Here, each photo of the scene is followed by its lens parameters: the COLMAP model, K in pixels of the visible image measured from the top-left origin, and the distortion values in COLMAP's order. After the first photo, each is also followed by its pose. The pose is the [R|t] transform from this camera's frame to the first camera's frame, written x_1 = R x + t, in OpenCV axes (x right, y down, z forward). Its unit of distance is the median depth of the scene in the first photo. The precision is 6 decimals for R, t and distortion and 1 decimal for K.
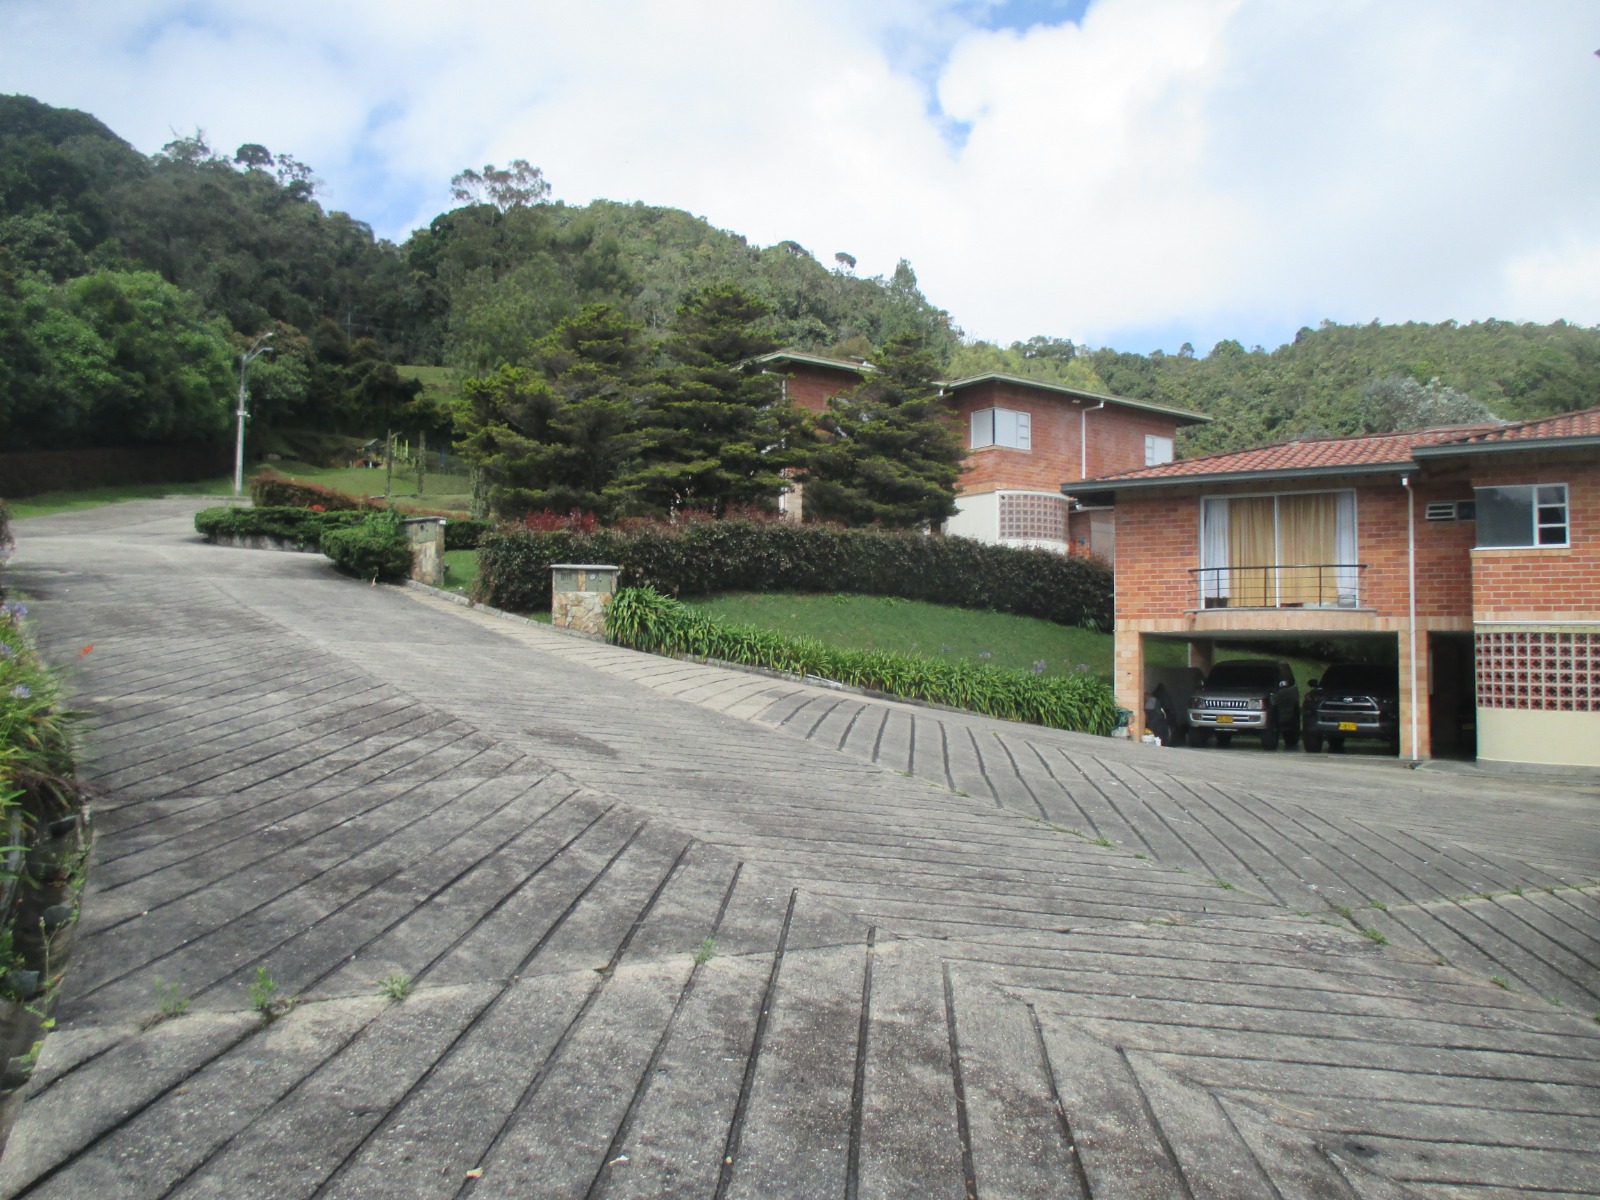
lens RADIAL K [[1319.5, 0, 821.5], [0, 1319.5, 590.8], [0, 0, 1]] dist [-0.057305, 0.029940]
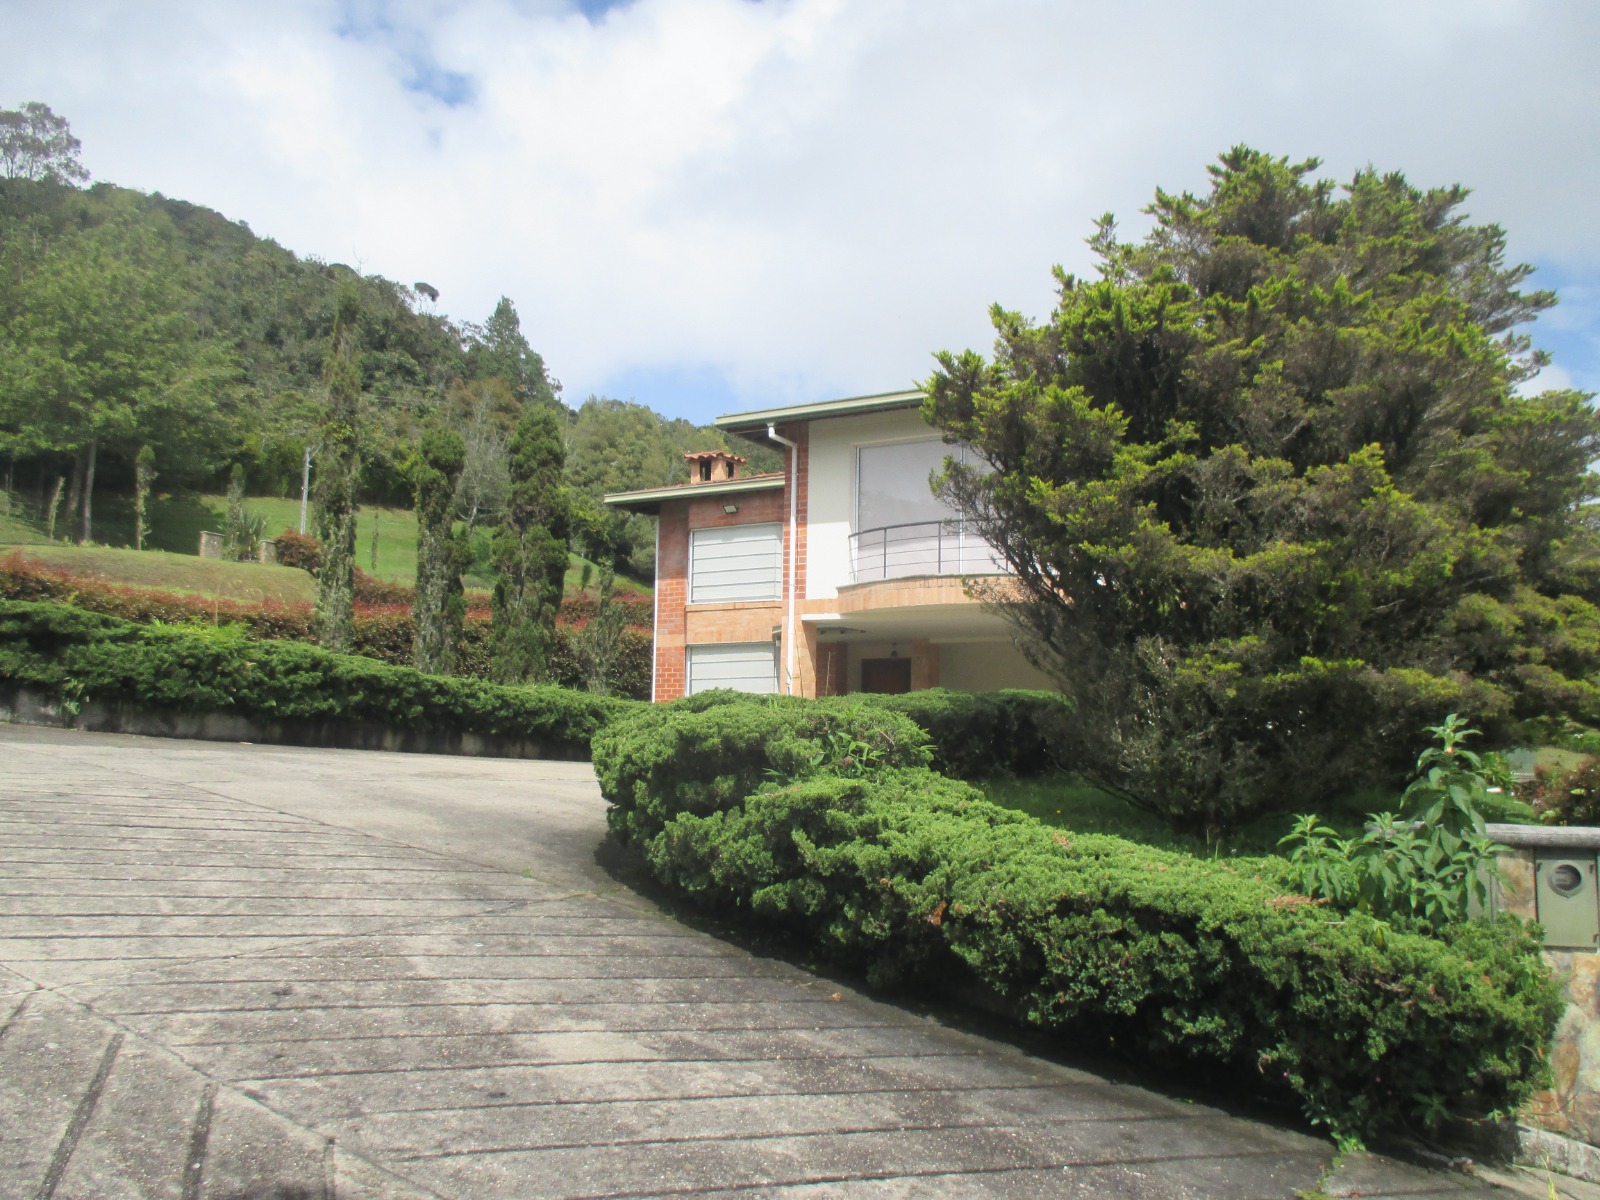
lens RADIAL K [[1319.5, 0, 814.9], [0, 1319.5, 605.0], [0, 0, 1]] dist [-0.057305, 0.029940]
pose [[0.924666, 0.042800, 0.378366, -0.073806], [-0.026953, 0.998527, -0.047082, -0.011245], [-0.379824, 0.033337, 0.924458, 0.122958]]
